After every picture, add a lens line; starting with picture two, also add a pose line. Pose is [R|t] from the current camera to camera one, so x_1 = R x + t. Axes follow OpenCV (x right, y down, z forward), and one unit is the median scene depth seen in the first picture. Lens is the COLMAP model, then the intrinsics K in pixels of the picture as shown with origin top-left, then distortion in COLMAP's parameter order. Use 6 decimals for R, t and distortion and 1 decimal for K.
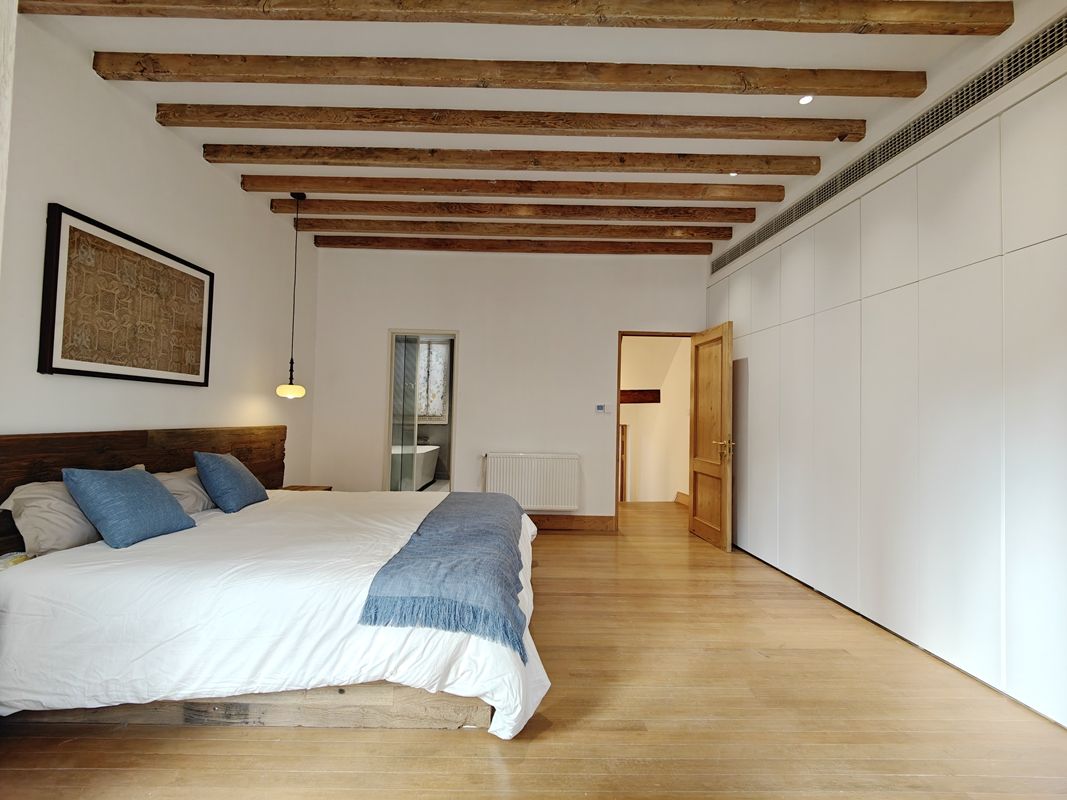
lens RADIAL K [[465.8, 0, 531.8], [0, 465.8, 405.8], [0, 0, 1]] dist [0.000644, -0.001476]
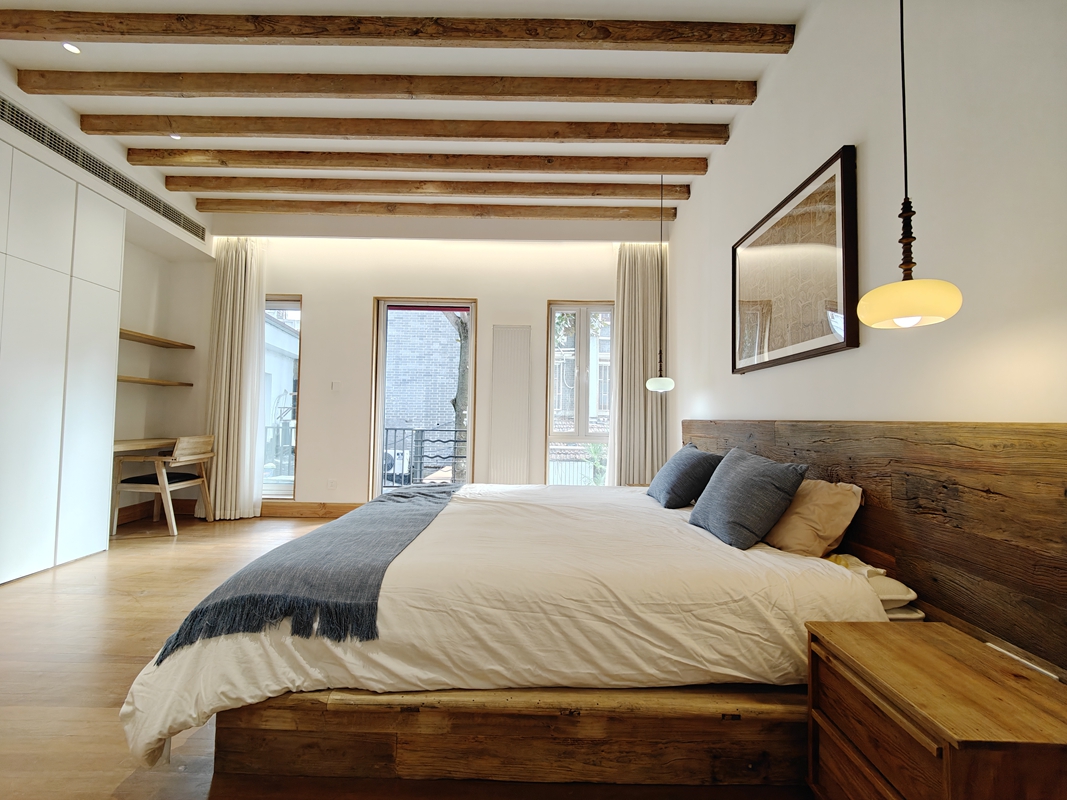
lens RADIAL K [[465.8, 0, 530.9], [0, 465.8, 396.5], [0, 0, 1]] dist [0.000644, -0.001476]
pose [[-0.998104, -0.050073, 0.035807, -0.305668], [-0.052329, 0.996504, -0.065131, 0.066953], [-0.032420, -0.066881, -0.997234, 1.398596]]
